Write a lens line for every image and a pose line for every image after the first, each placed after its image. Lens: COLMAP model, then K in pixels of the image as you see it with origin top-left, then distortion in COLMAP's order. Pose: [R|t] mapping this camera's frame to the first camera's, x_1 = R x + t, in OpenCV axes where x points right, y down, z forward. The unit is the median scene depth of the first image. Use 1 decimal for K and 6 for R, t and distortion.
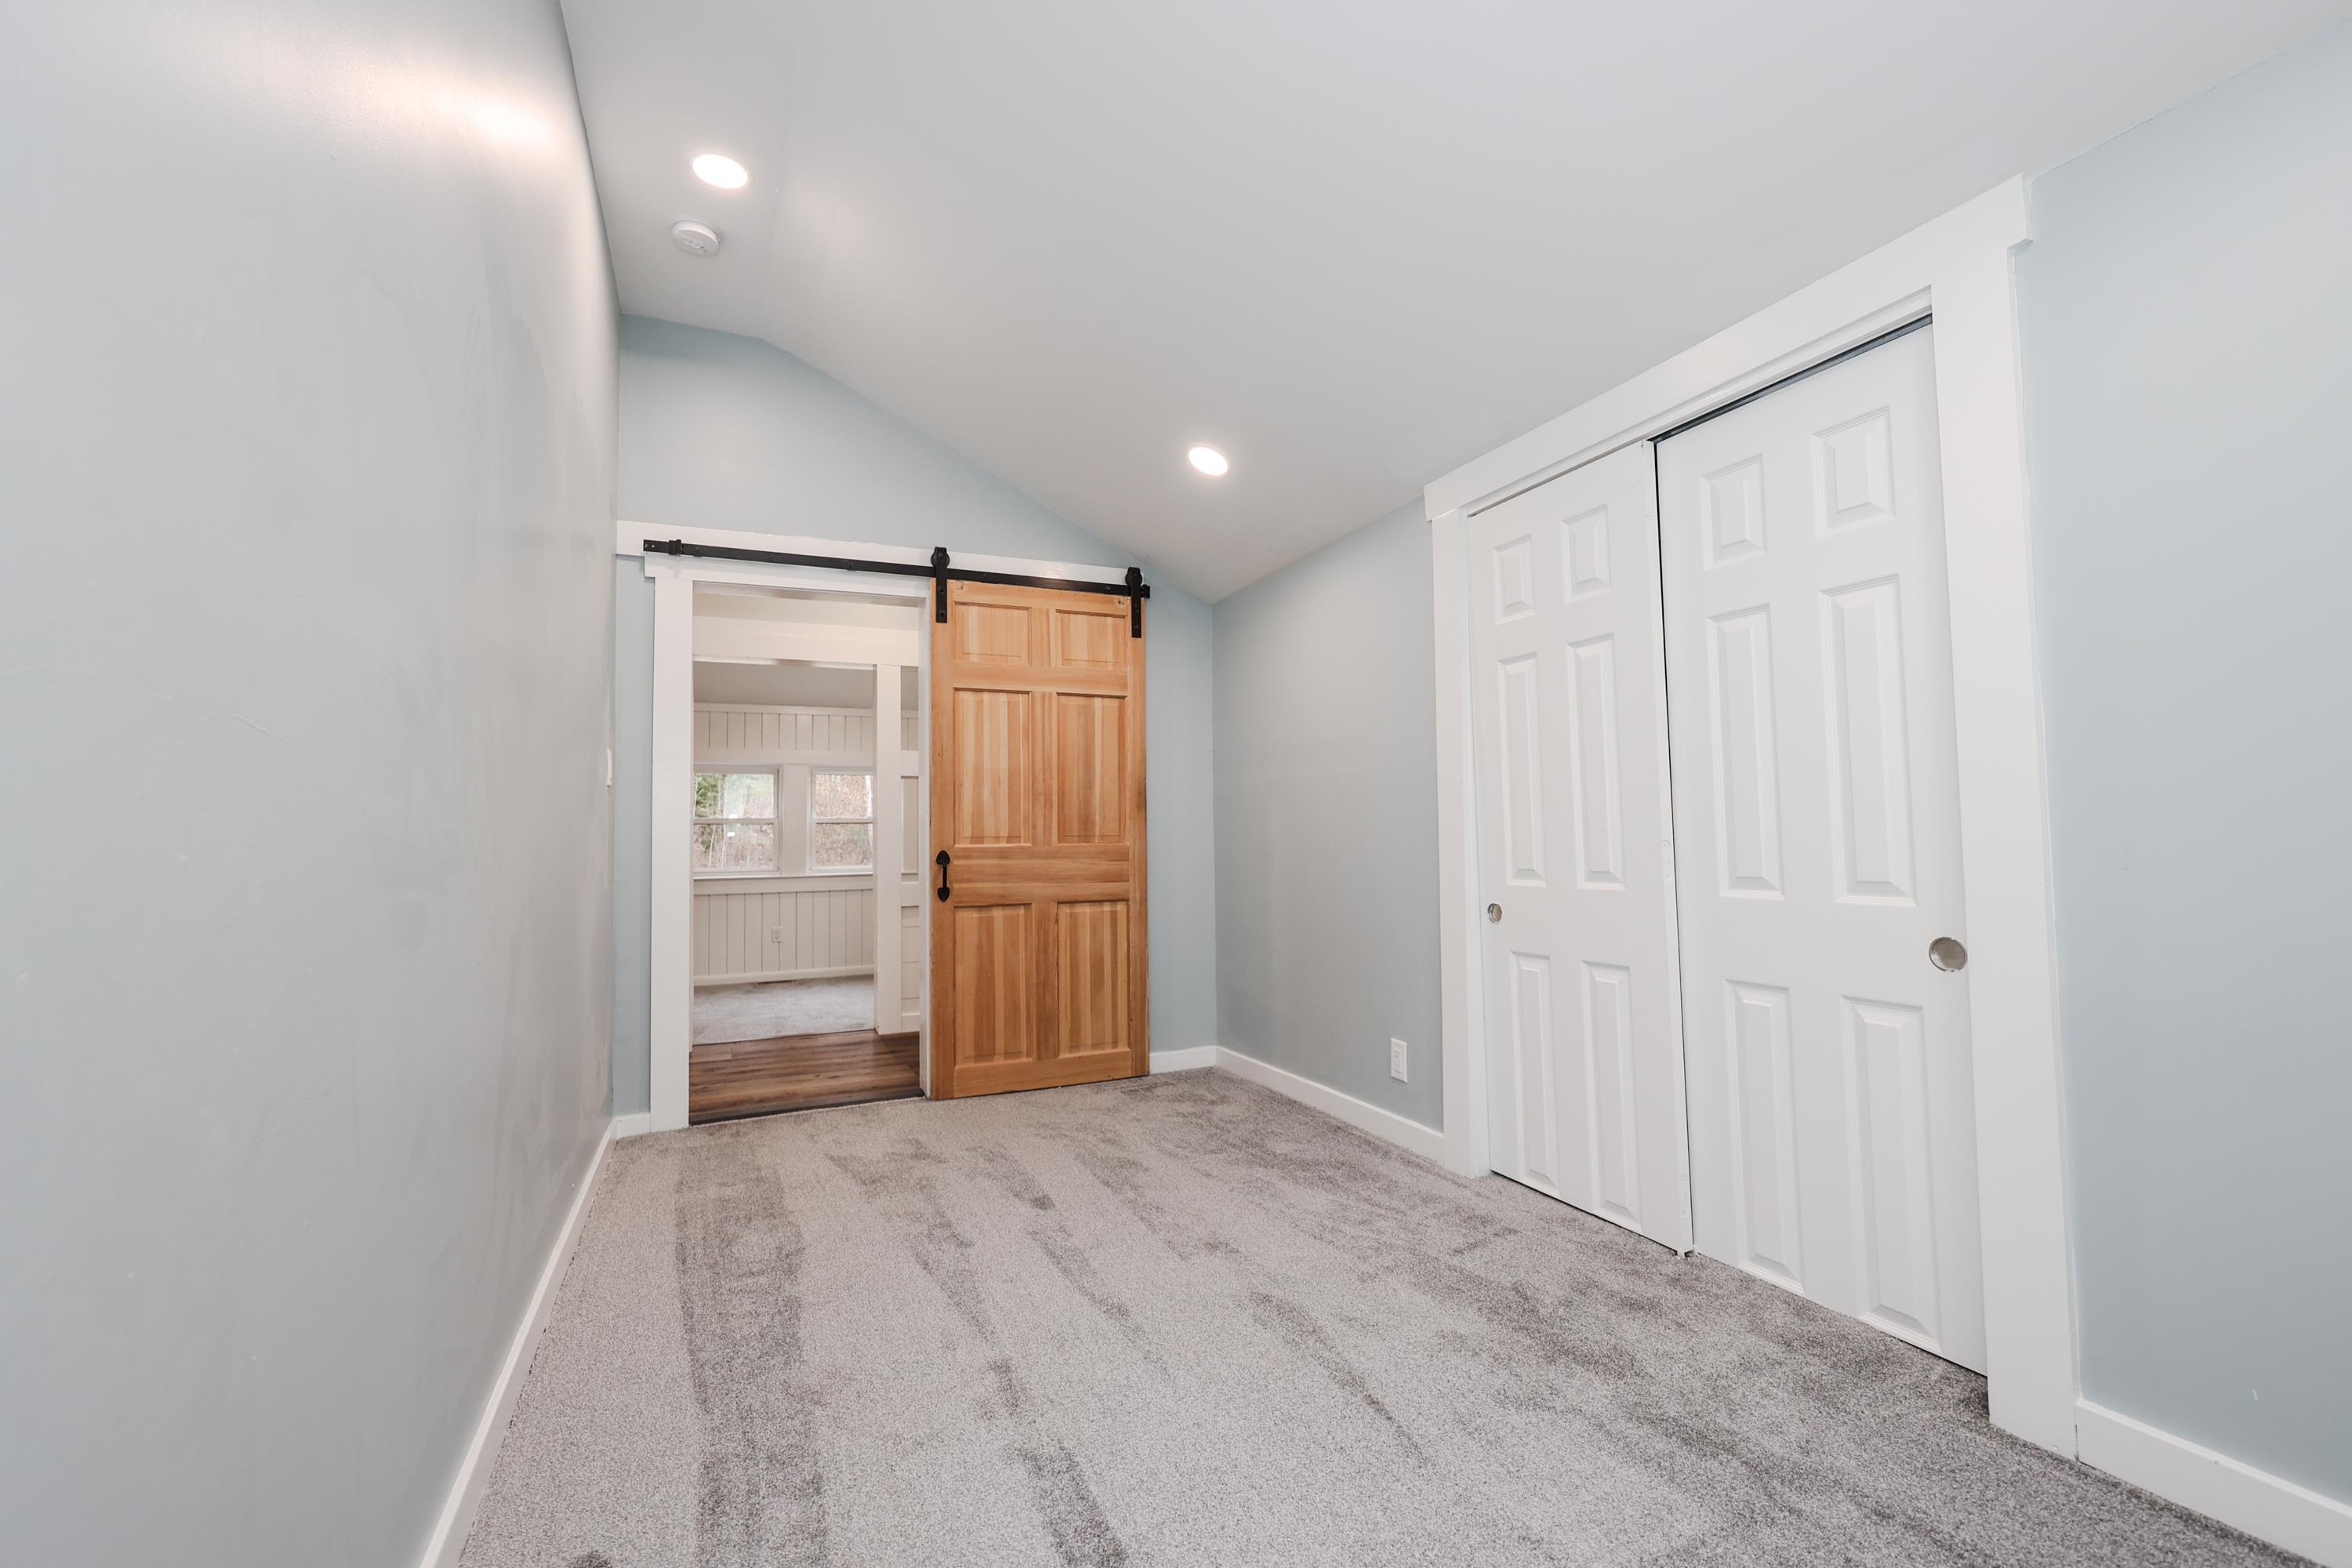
lens RADIAL K [[1001.8, 0, 1190.6], [0, 1001.8, 786.2], [0, 0, 1]] dist [0.000005, -0.000617]
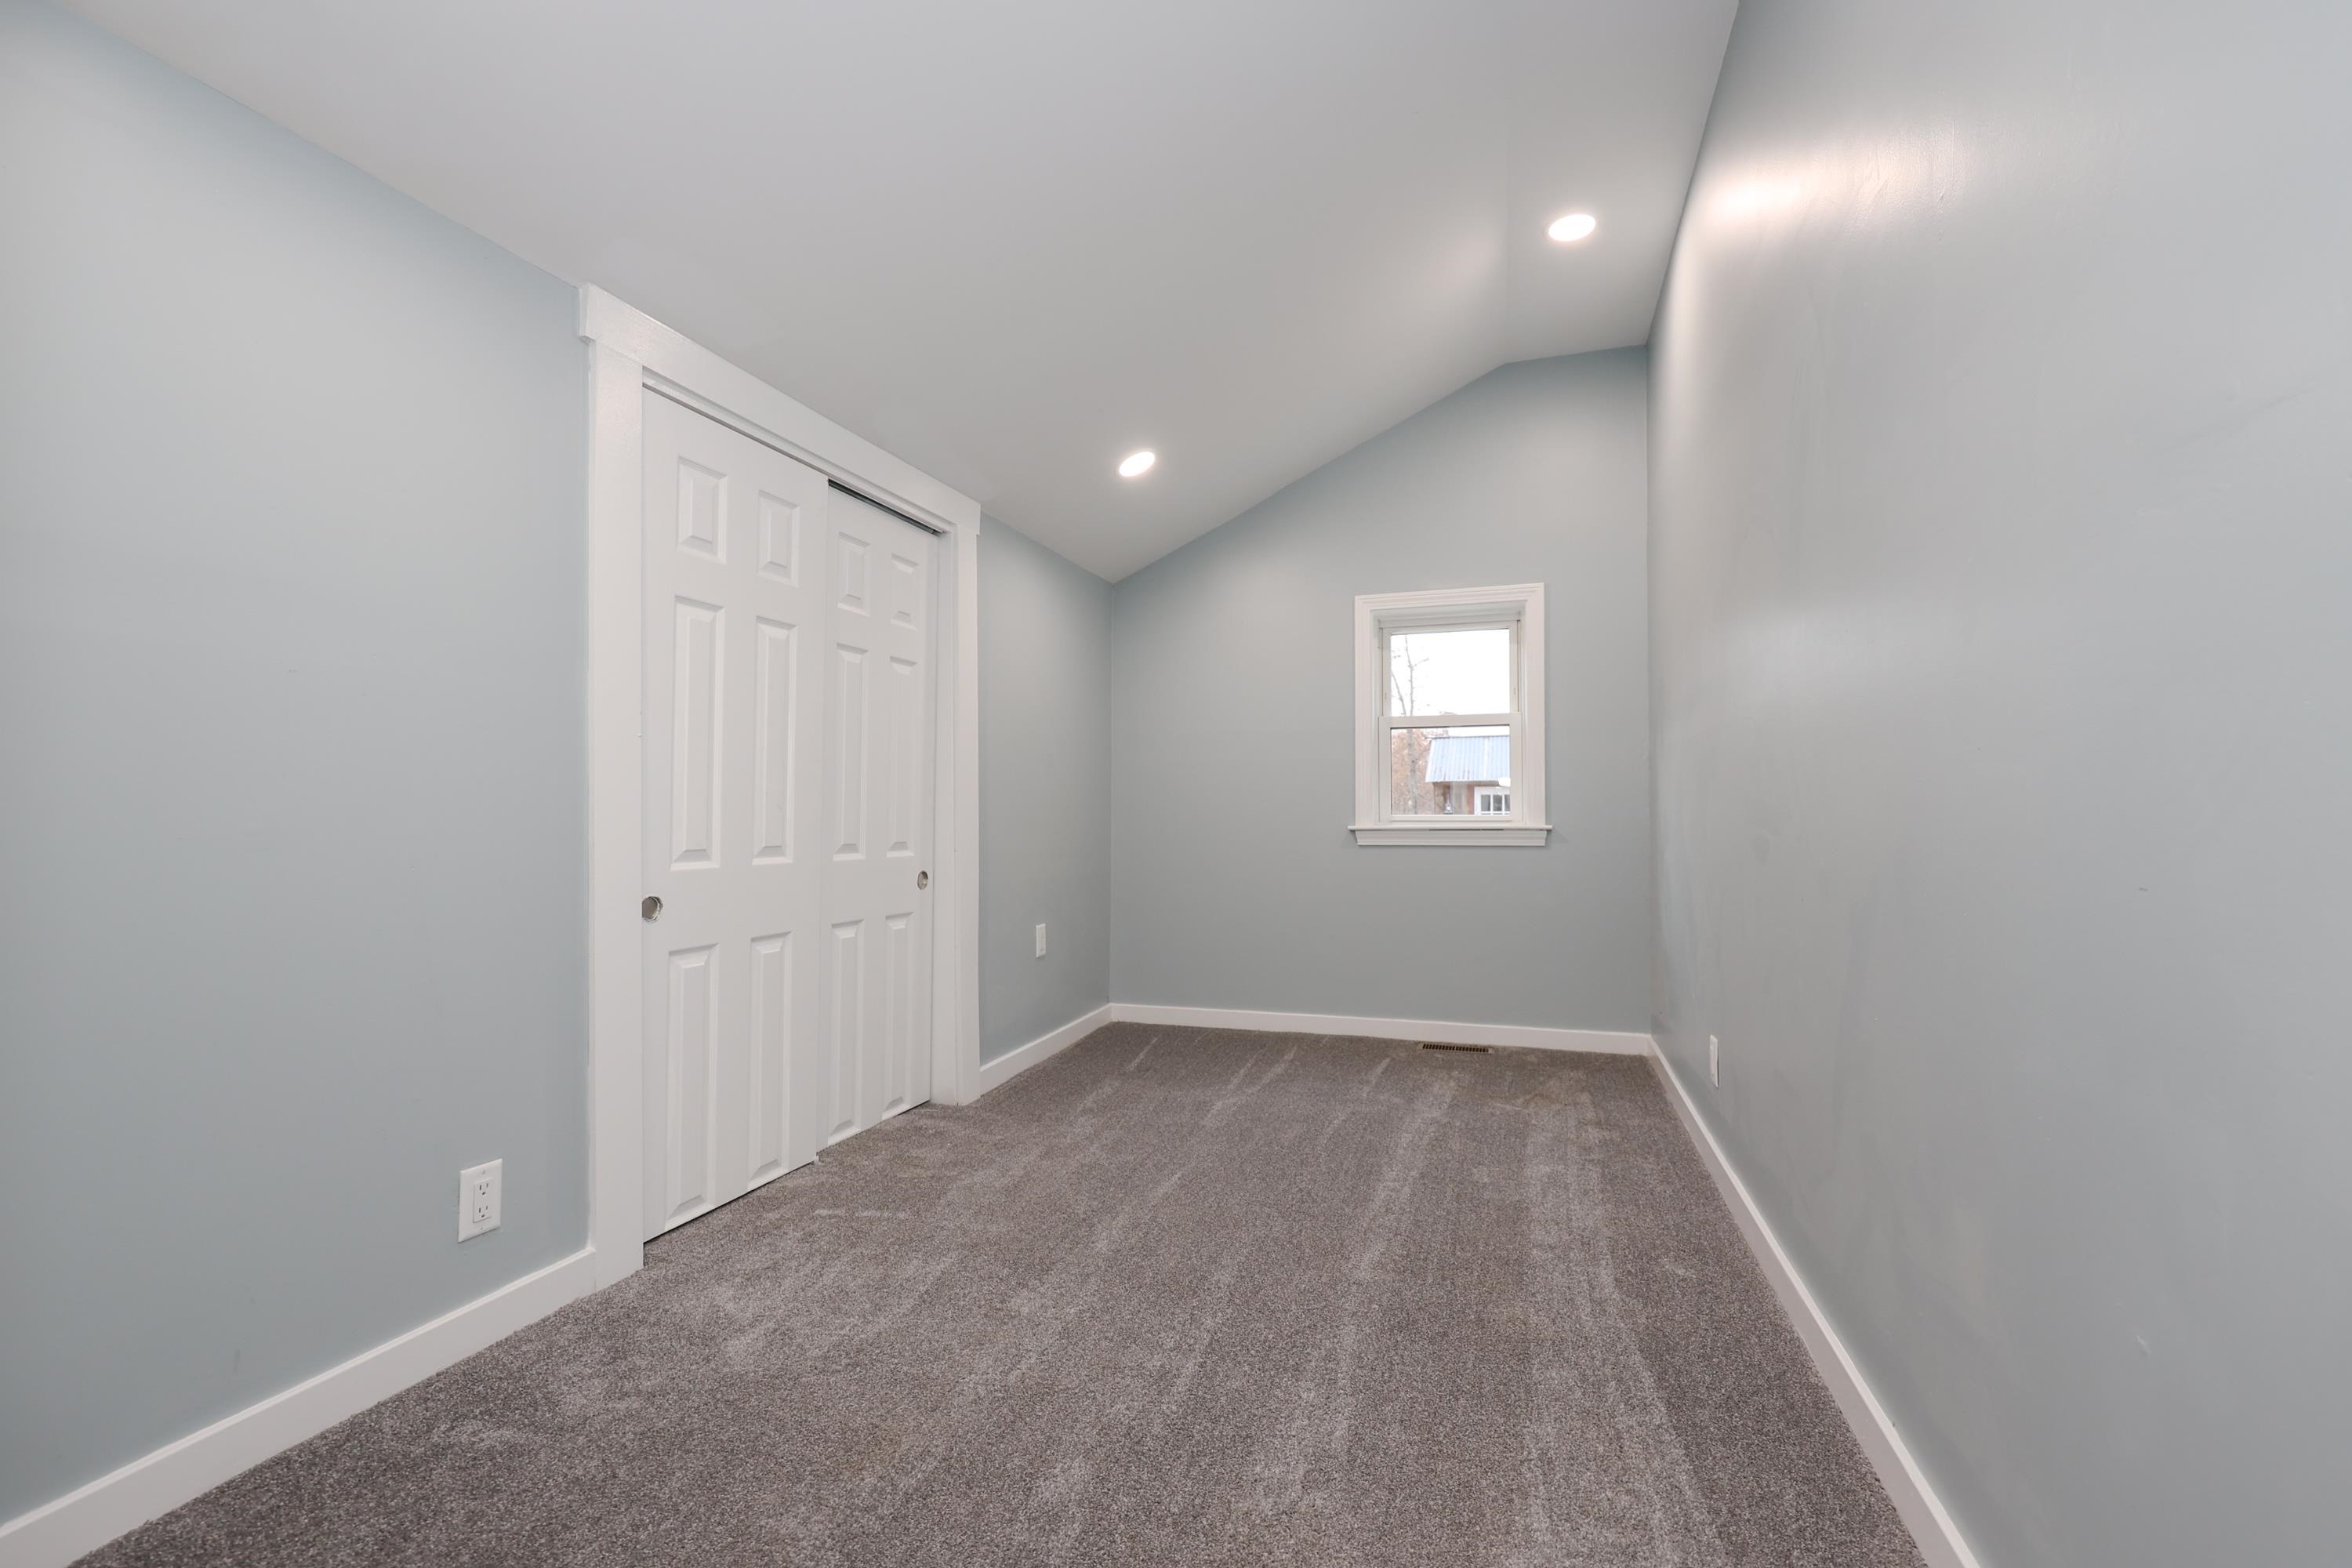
lens RADIAL K [[1001.8, 0, 1190.6], [0, 1001.8, 786.2], [0, 0, 1]] dist [0.000005, -0.000617]
pose [[-0.728817, 0.033749, 0.683876, -0.595398], [-0.024892, 0.996818, -0.075721, 0.087197], [-0.684256, -0.072210, -0.725658, 1.406977]]
